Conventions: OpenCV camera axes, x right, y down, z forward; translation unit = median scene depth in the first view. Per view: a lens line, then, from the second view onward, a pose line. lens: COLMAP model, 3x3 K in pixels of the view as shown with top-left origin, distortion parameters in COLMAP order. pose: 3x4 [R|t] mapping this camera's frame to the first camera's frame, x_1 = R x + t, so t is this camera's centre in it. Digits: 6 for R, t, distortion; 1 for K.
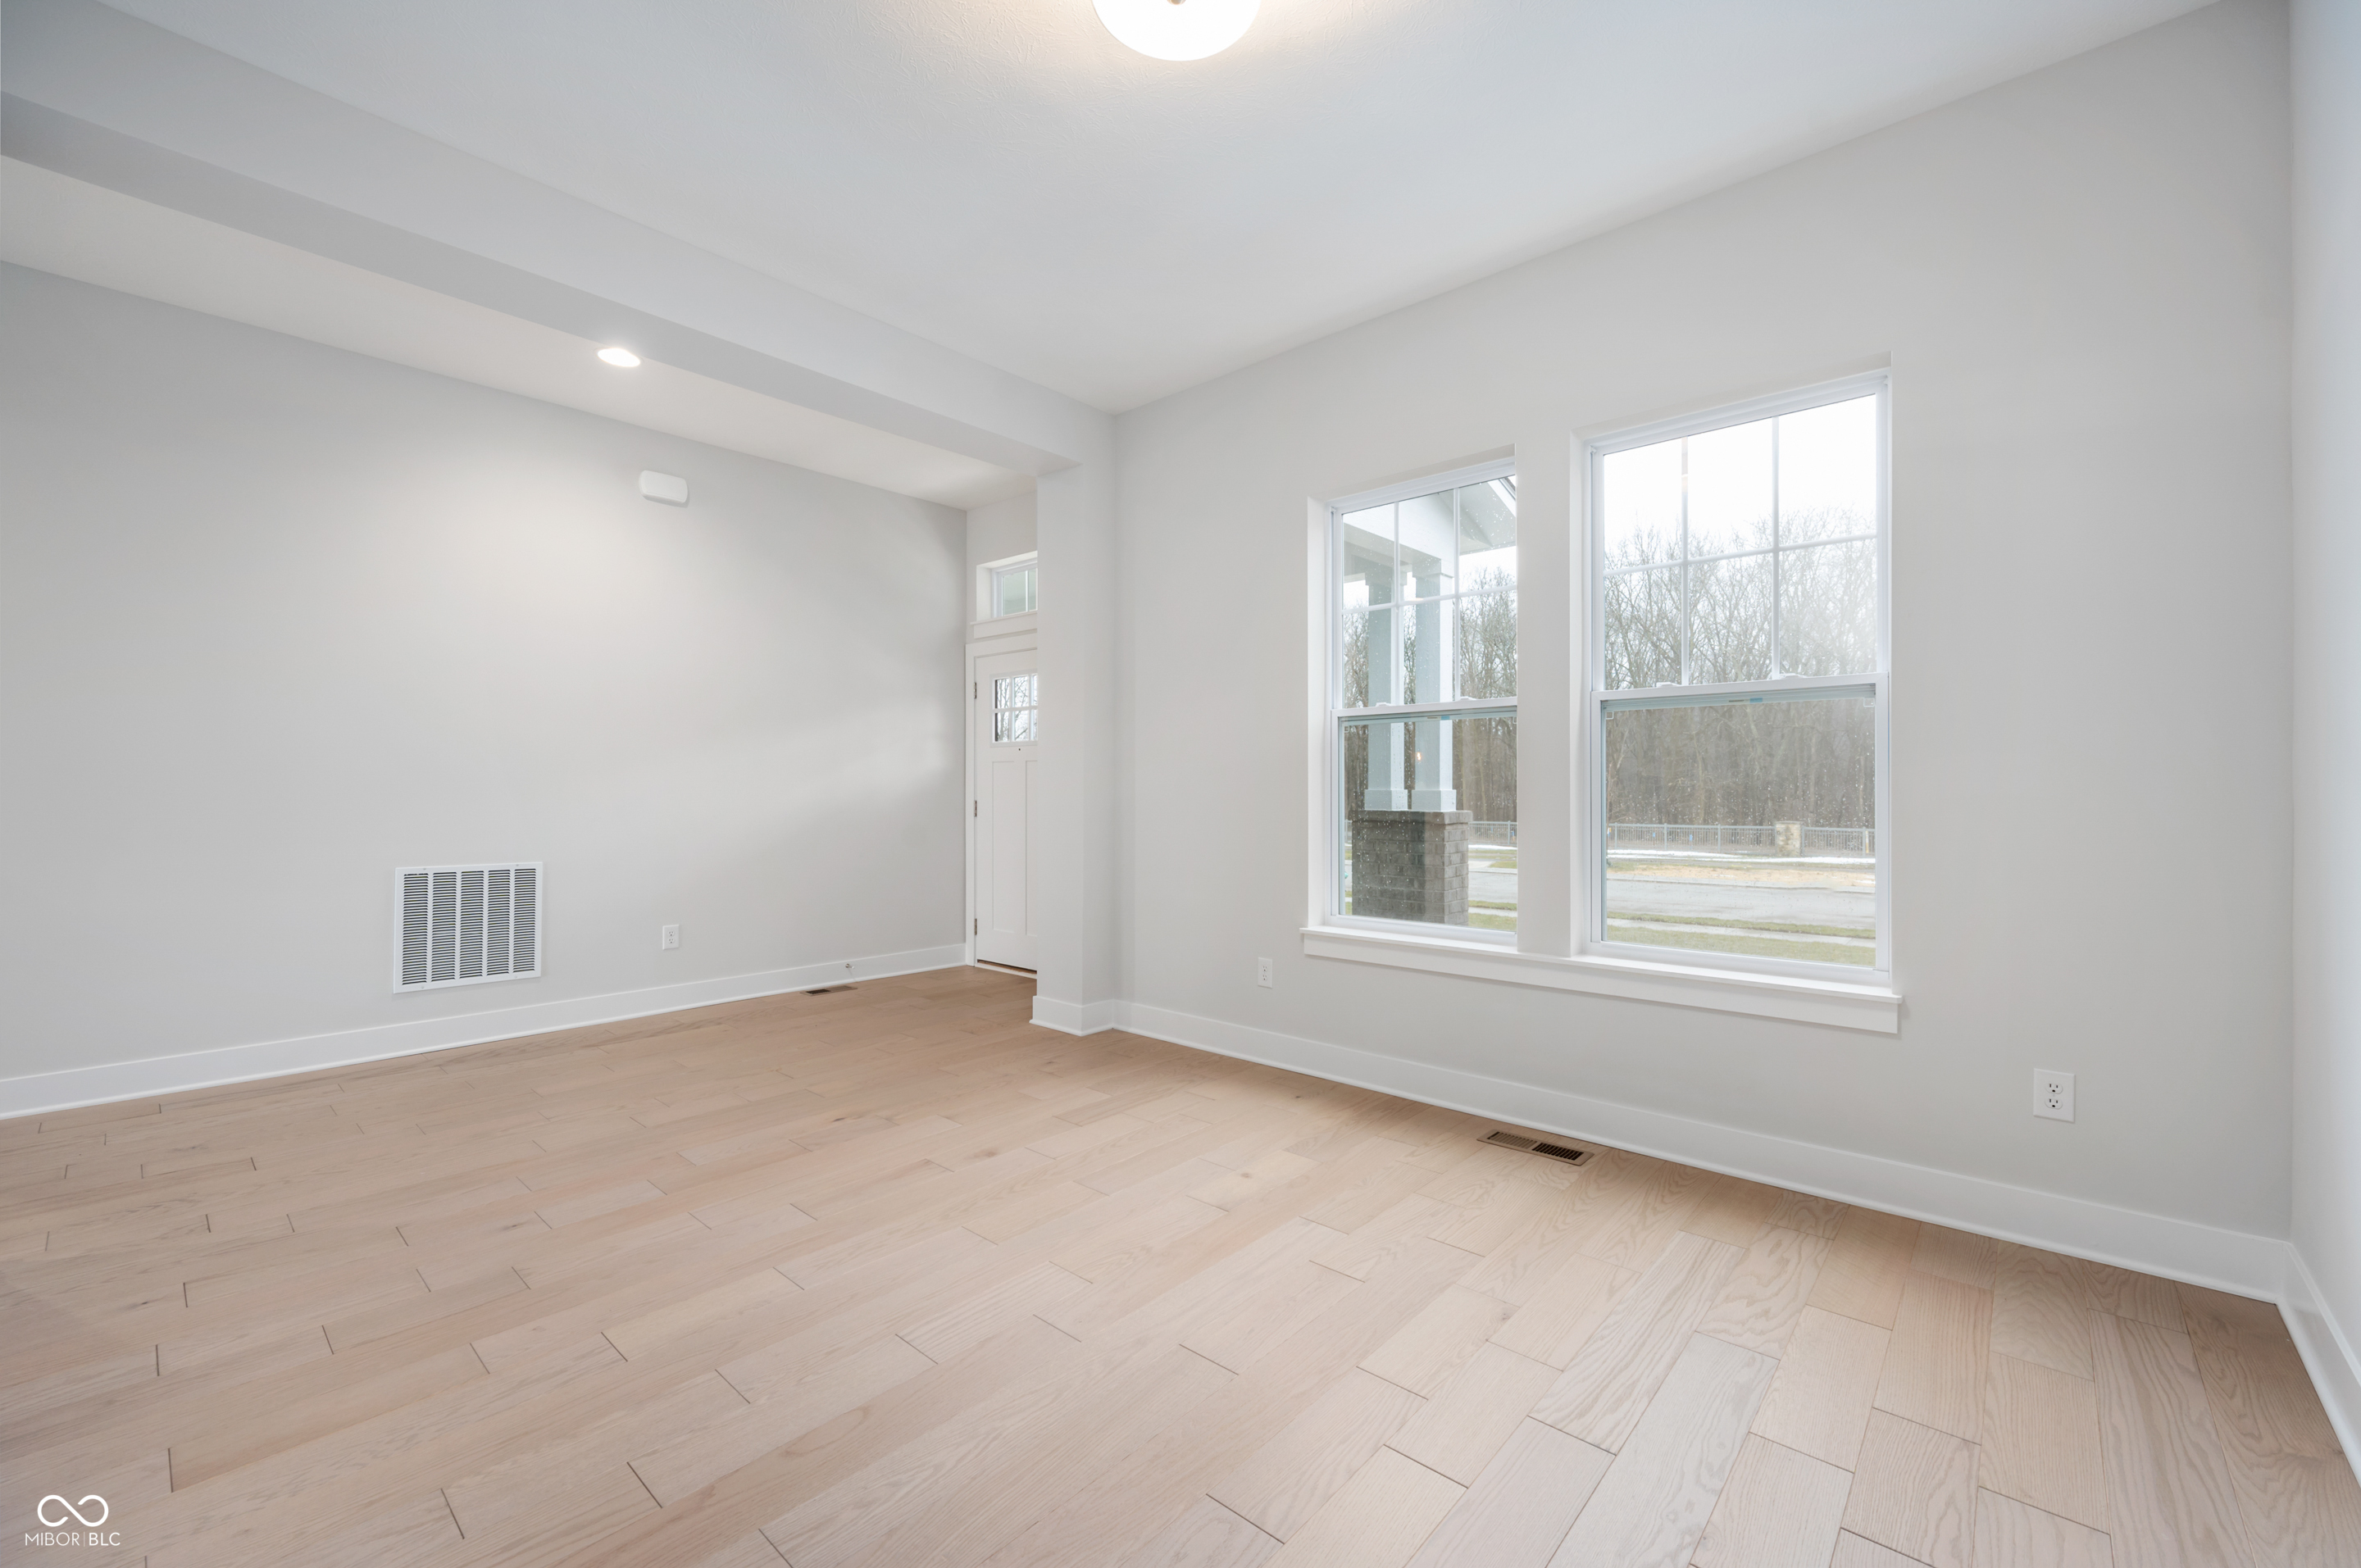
lens RADIAL K [[961.3, 0, 1180.5], [0, 961.3, 784.0], [0, 0, 1]] dist [-0.002158, -0.000213]
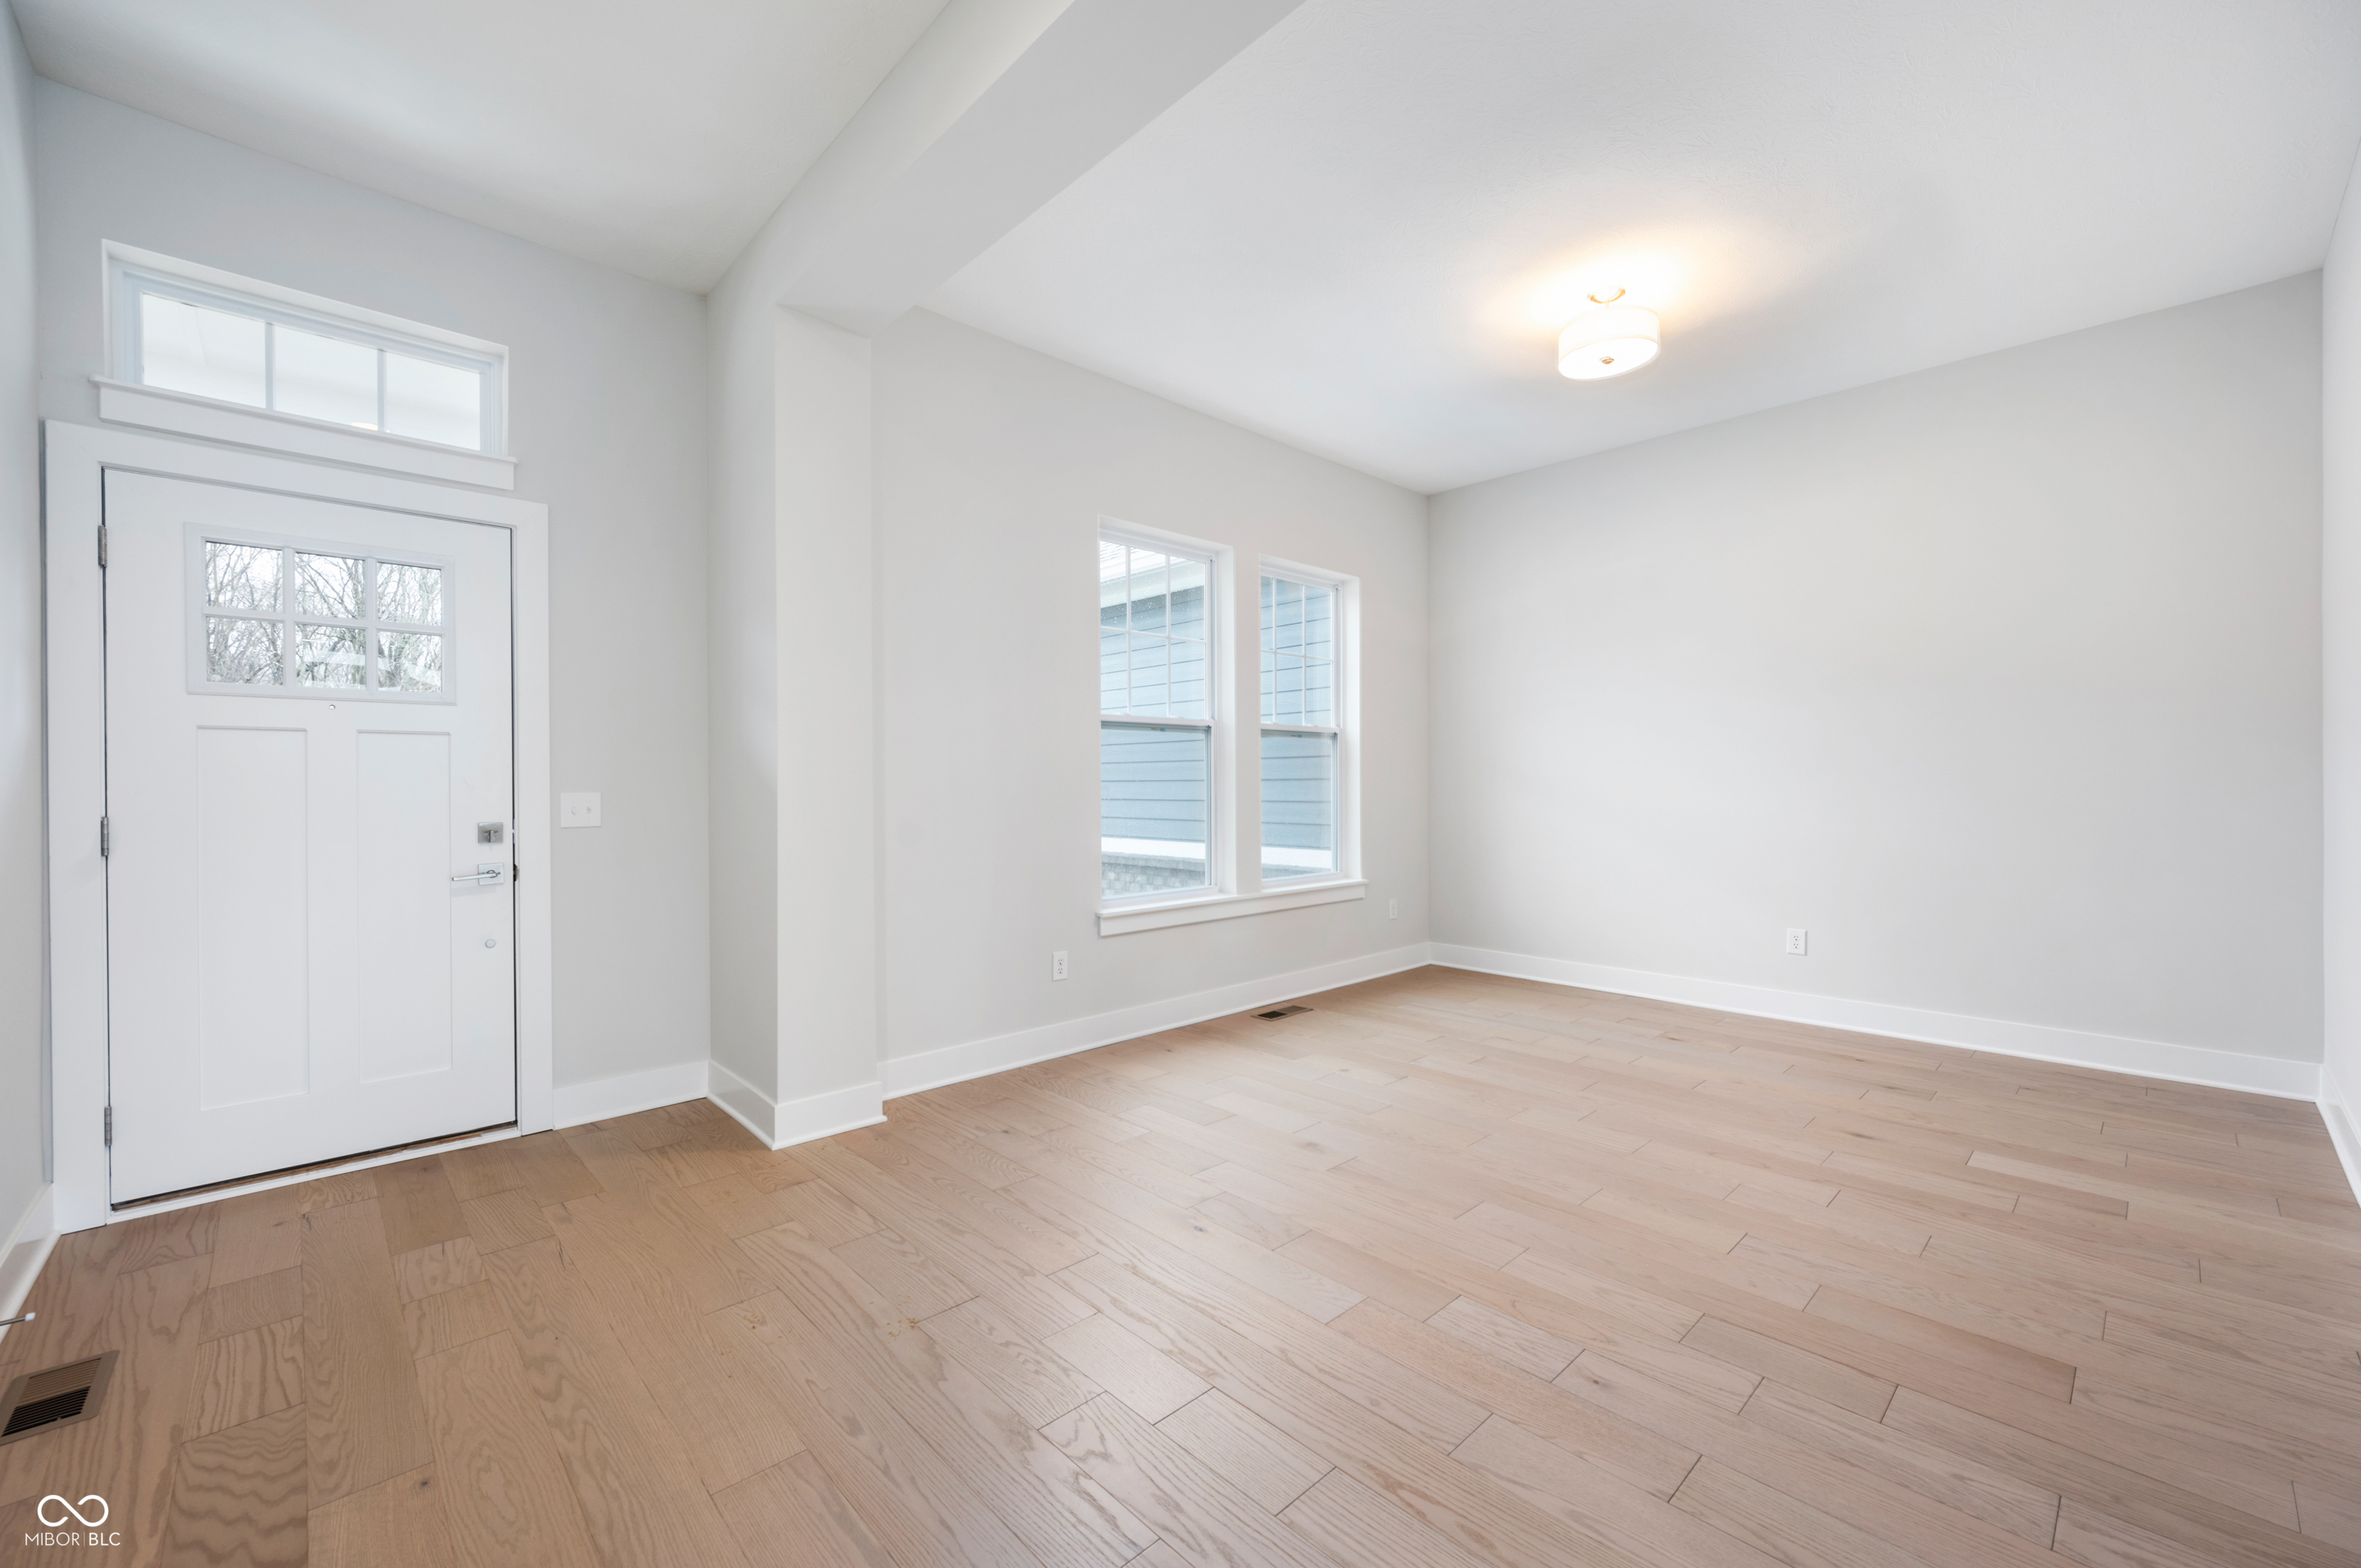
lens RADIAL K [[954.3, 0, 1196.3], [0, 954.3, 789.7], [0, 0, 1]] dist [0.001106, 0.000265]
pose [[0.063860, -0.006902, 0.997935, -1.177535], [-0.002661, 0.999971, 0.007087, 0.003214], [-0.997955, -0.003109, 0.063840, 1.030870]]
